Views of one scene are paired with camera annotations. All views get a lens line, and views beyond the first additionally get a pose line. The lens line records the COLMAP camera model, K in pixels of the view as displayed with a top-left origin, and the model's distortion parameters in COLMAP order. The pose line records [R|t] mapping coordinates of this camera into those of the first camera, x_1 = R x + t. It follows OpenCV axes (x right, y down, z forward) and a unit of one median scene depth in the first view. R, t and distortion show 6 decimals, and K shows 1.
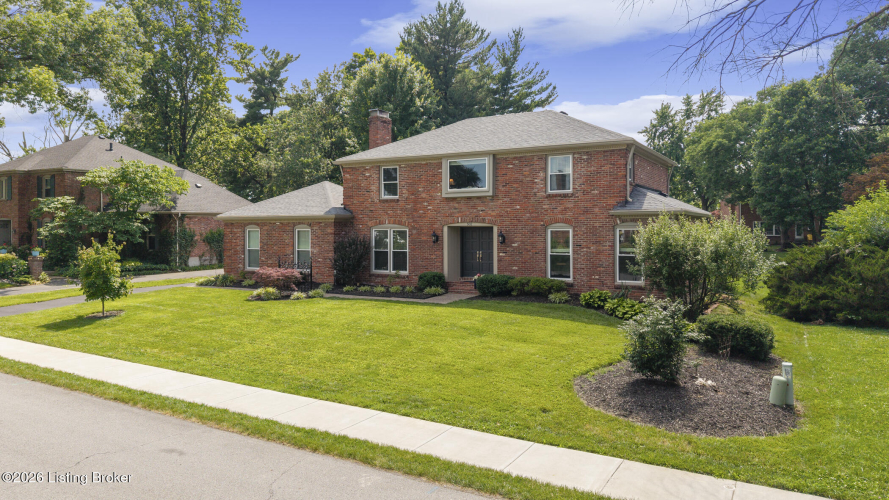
lens RADIAL K [[600.8, 0, 437.7], [0, 600.8, 247.3], [0, 0, 1]] dist [0.079133, -0.143918]
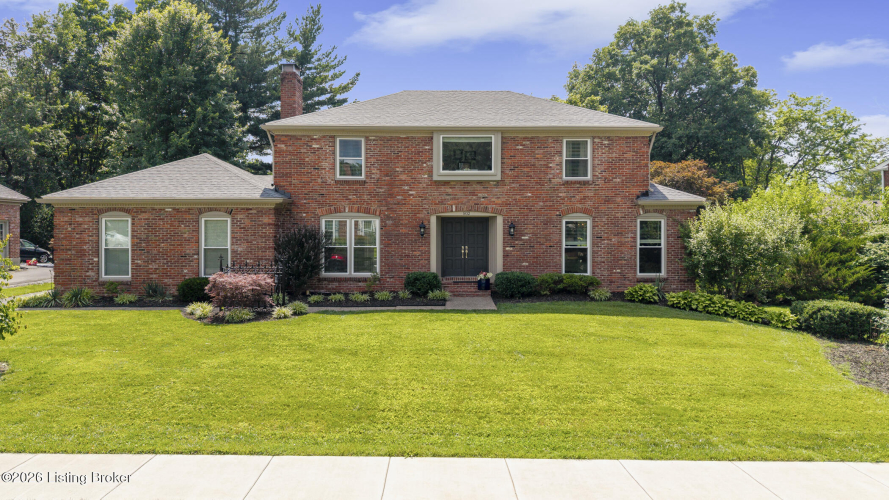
lens RADIAL K [[598.0, 0, 442.2], [0, 598.0, 245.6], [0, 0, 1]] dist [0.067665, -0.100999]
pose [[0.857975, -0.011121, 0.513571, -0.374449], [0.012848, 0.999917, 0.000190, 0.005309], [-0.513531, 0.006435, 0.858047, 0.277946]]
